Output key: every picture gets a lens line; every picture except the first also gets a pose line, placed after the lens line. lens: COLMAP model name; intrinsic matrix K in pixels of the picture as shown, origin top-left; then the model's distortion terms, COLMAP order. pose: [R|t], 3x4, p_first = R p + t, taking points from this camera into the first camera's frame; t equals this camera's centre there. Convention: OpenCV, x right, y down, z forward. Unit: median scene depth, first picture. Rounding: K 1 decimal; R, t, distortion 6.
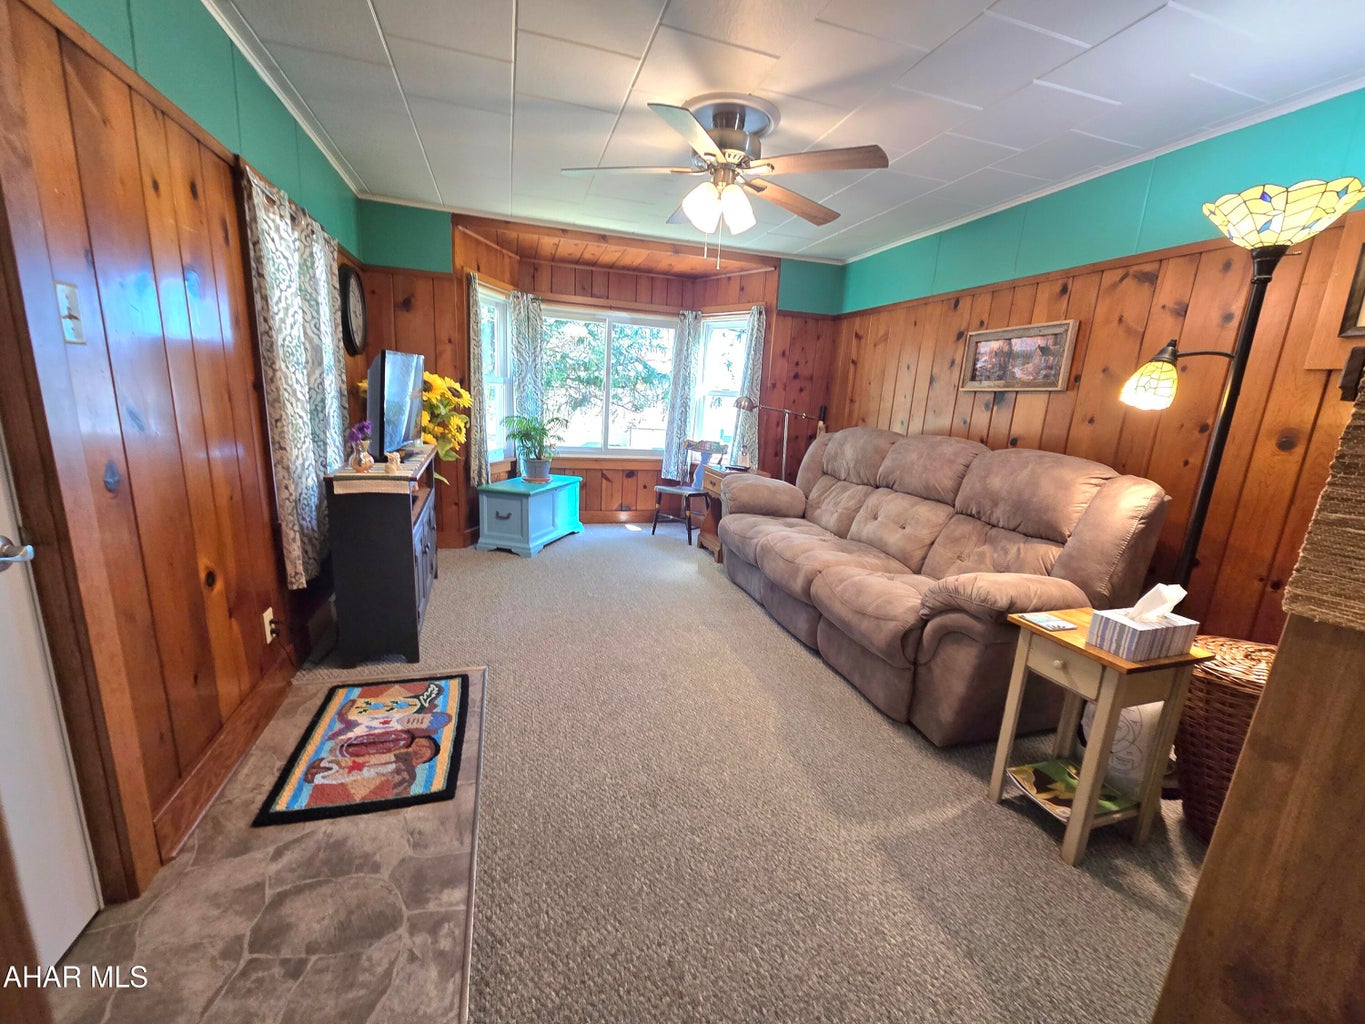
lens RADIAL K [[558.9, 0, 682.5], [0, 558.9, 516.4], [0, 0, 1]] dist [-0.001188, -0.000247]
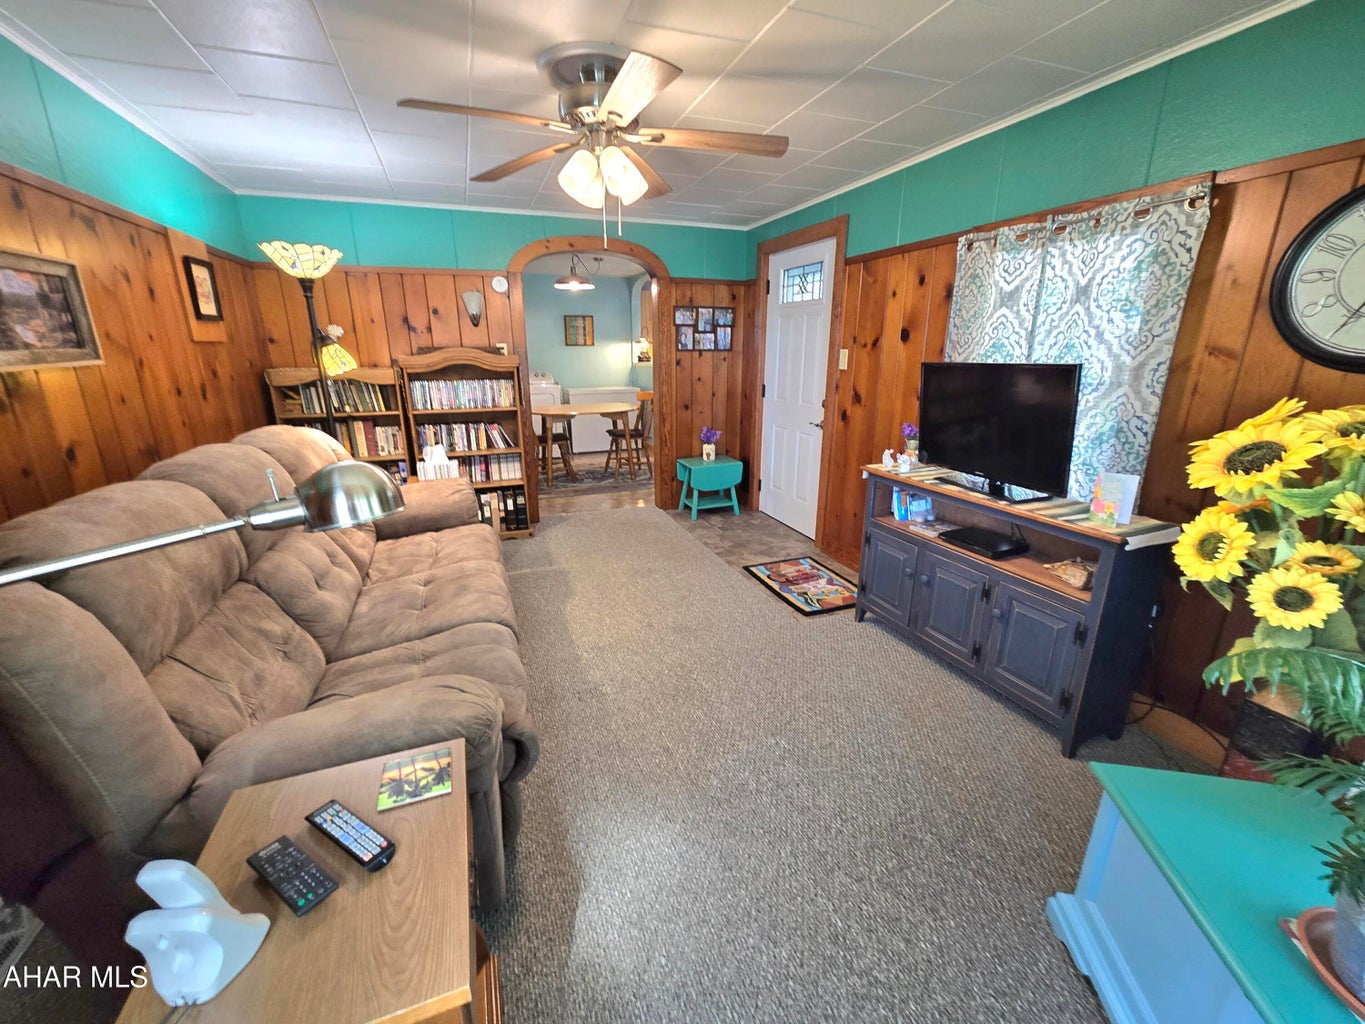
lens RADIAL K [[558.9, 0, 683.8], [0, 558.9, 515.2], [0, 0, 1]] dist [-0.001188, -0.000247]
pose [[-0.997157, -0.033409, -0.067548, -0.022511], [-0.061788, 0.875611, 0.479049, -0.671610], [0.043141, 0.481861, -0.875185, 2.640139]]
